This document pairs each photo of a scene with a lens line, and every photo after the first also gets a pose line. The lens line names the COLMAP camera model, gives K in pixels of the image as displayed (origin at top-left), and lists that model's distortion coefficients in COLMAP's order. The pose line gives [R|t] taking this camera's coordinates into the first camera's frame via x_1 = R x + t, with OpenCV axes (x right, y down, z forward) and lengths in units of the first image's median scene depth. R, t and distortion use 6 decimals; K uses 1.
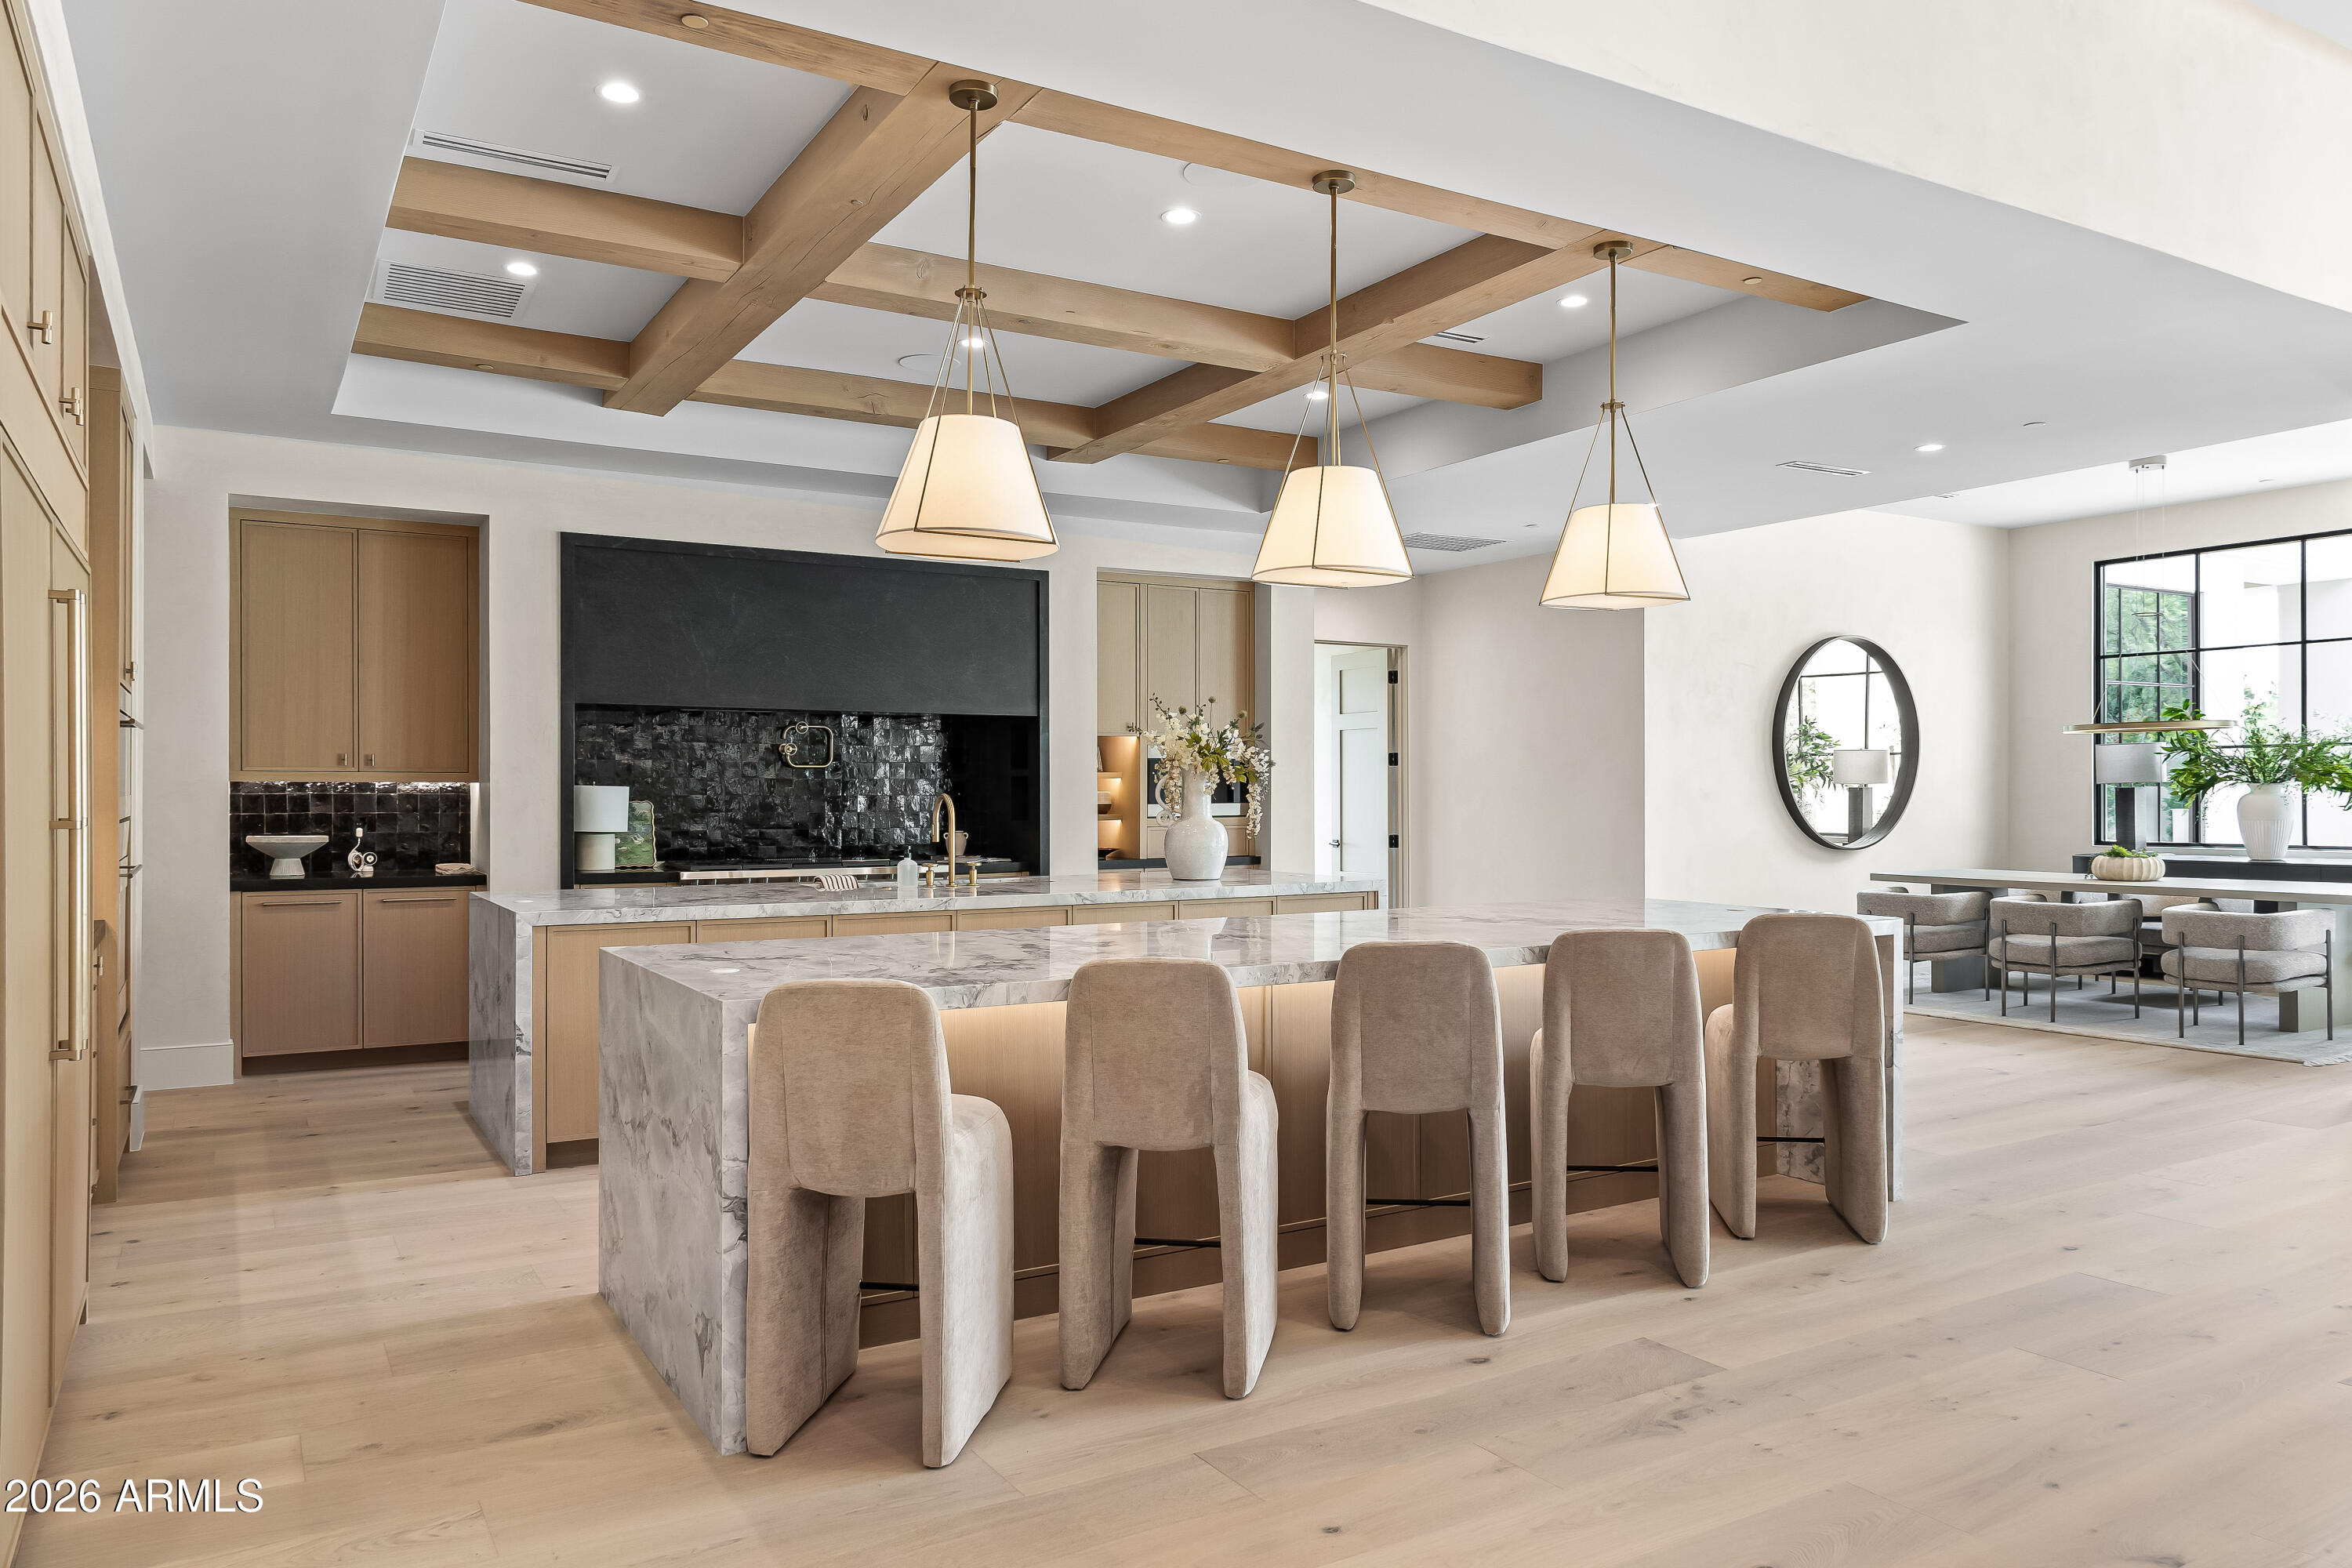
lens RADIAL K [[1590.1, 0, 1175.4], [0, 1590.1, 775.6], [0, 0, 1]] dist [-0.011247, 0.003275]
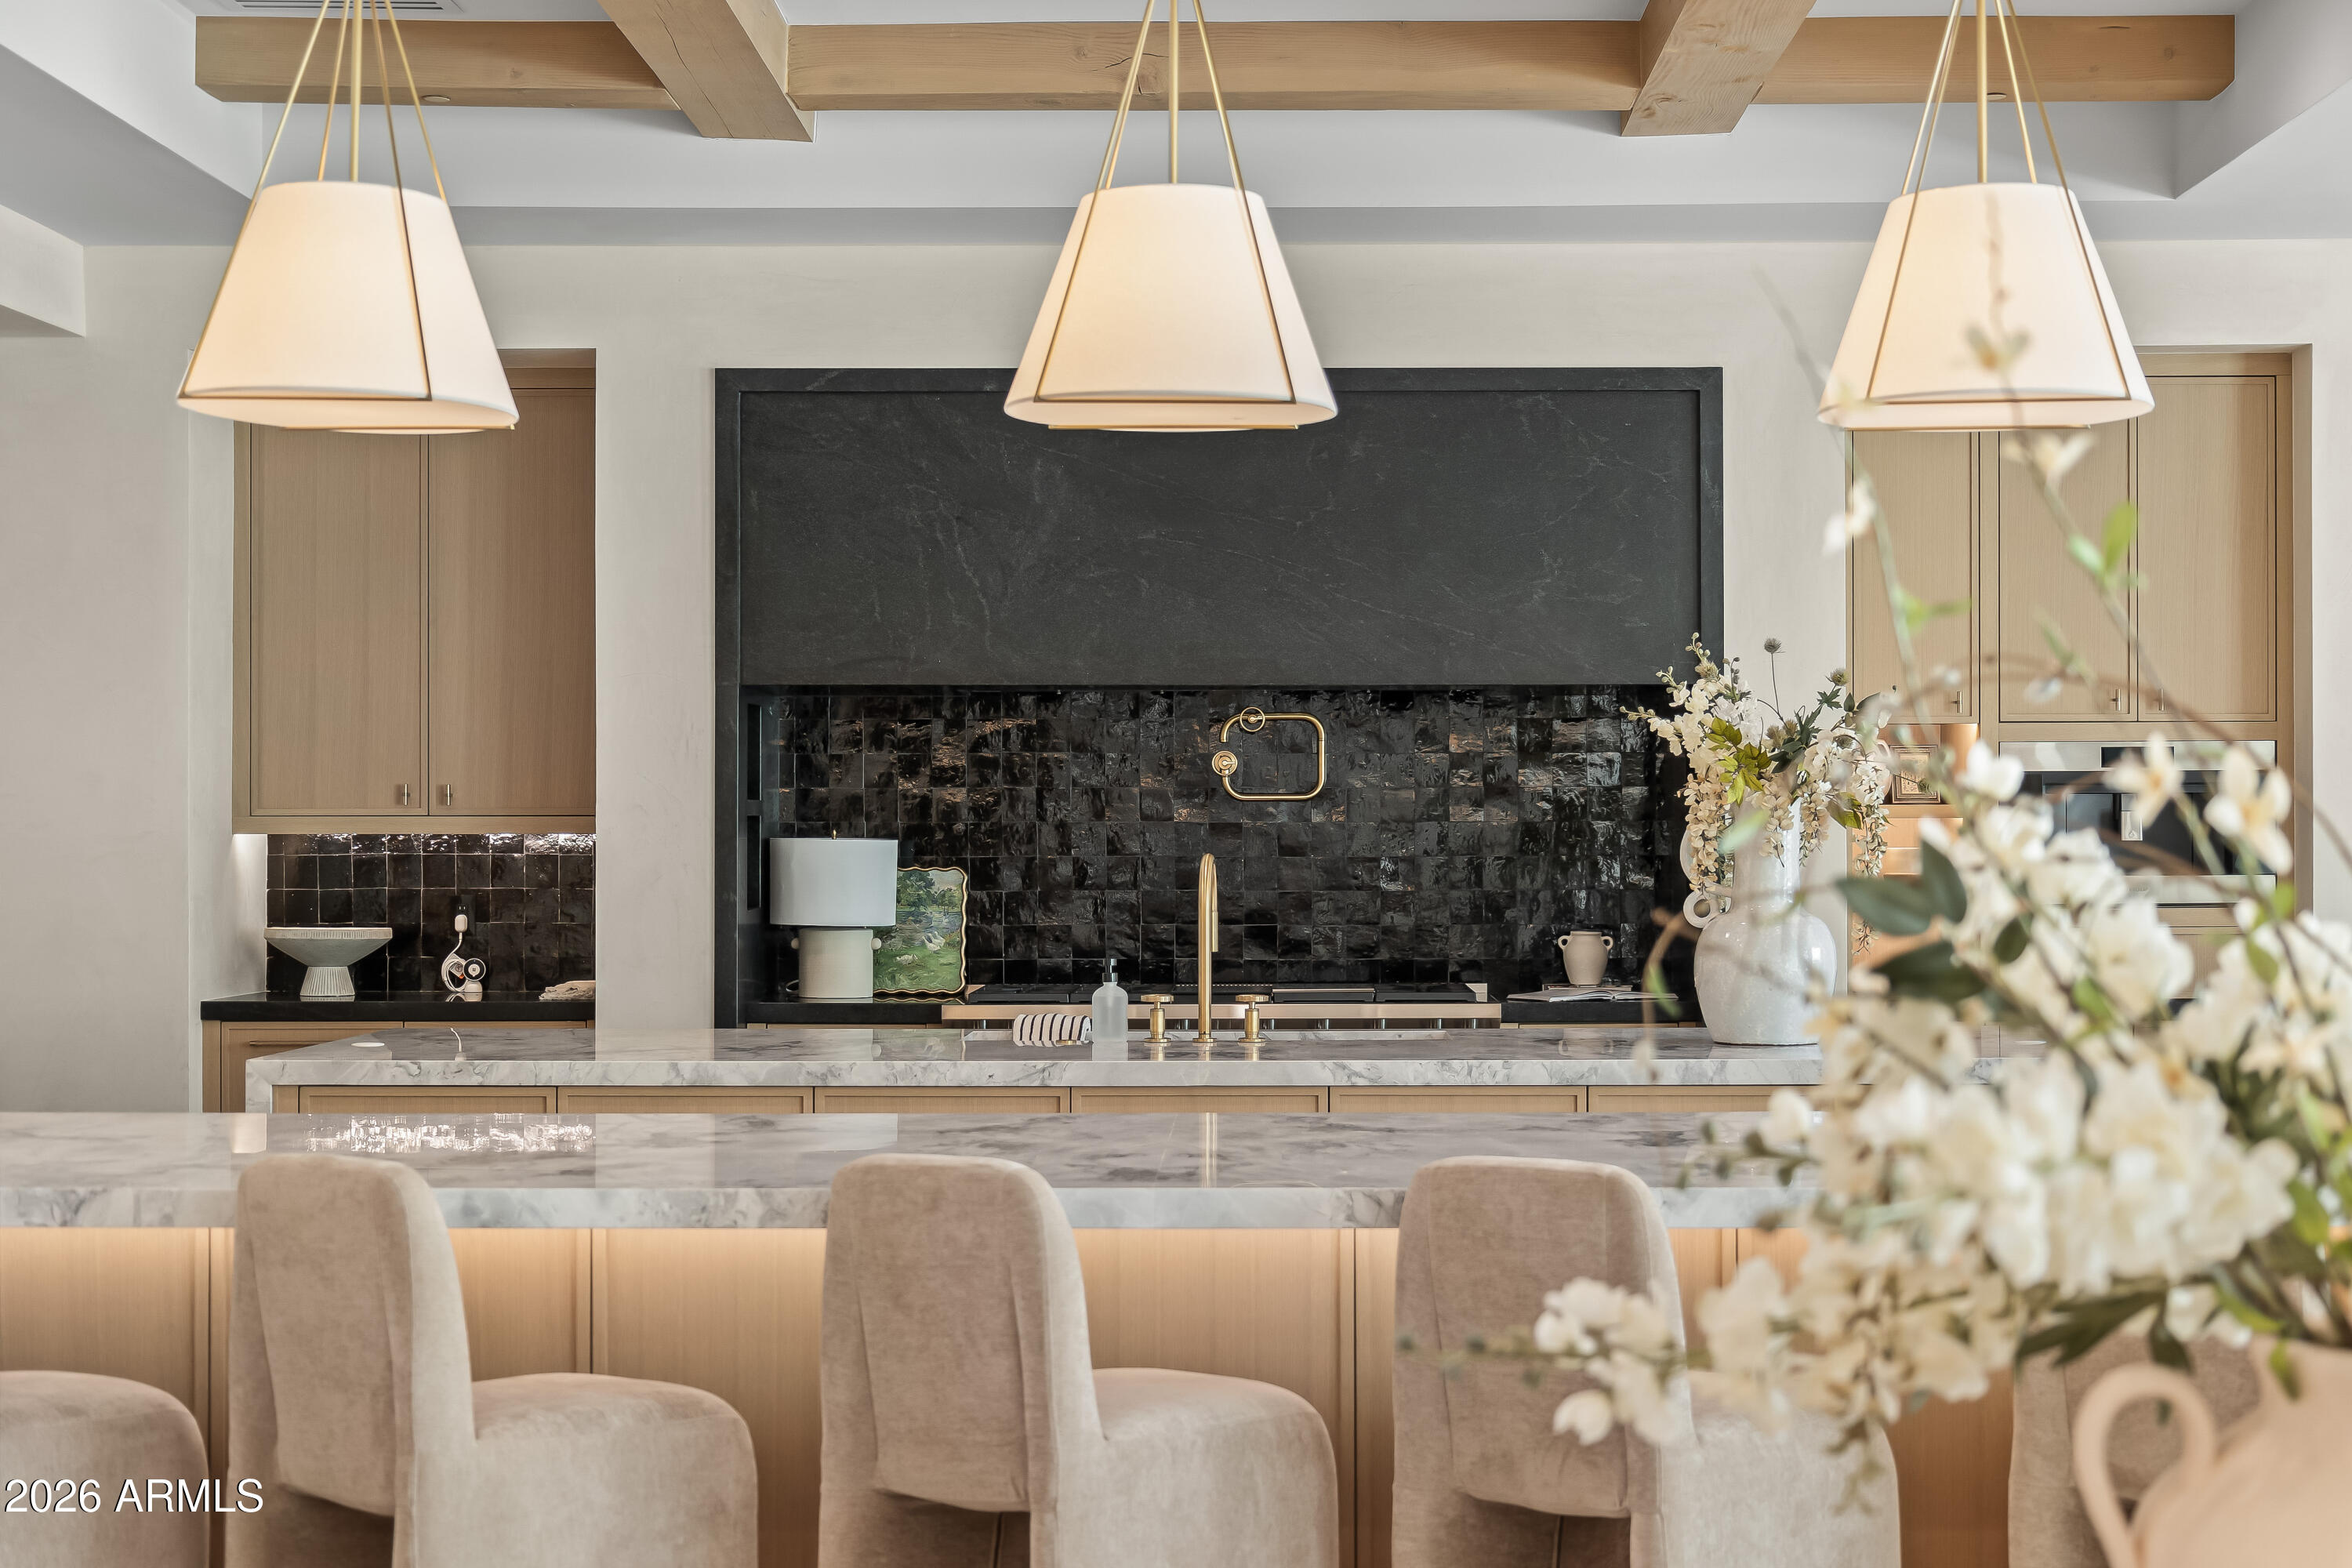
lens RADIAL K [[3602.5, 0, 1175.5], [0, 3602.5, 794.8], [0, 0, 1]] dist [0.007794, 0.000000]
pose [[0.854306, -0.009845, -0.519677, 0.372117], [0.008357, 0.999952, -0.005206, -0.001035], [0.519703, 0.000105, 0.854347, 0.032901]]
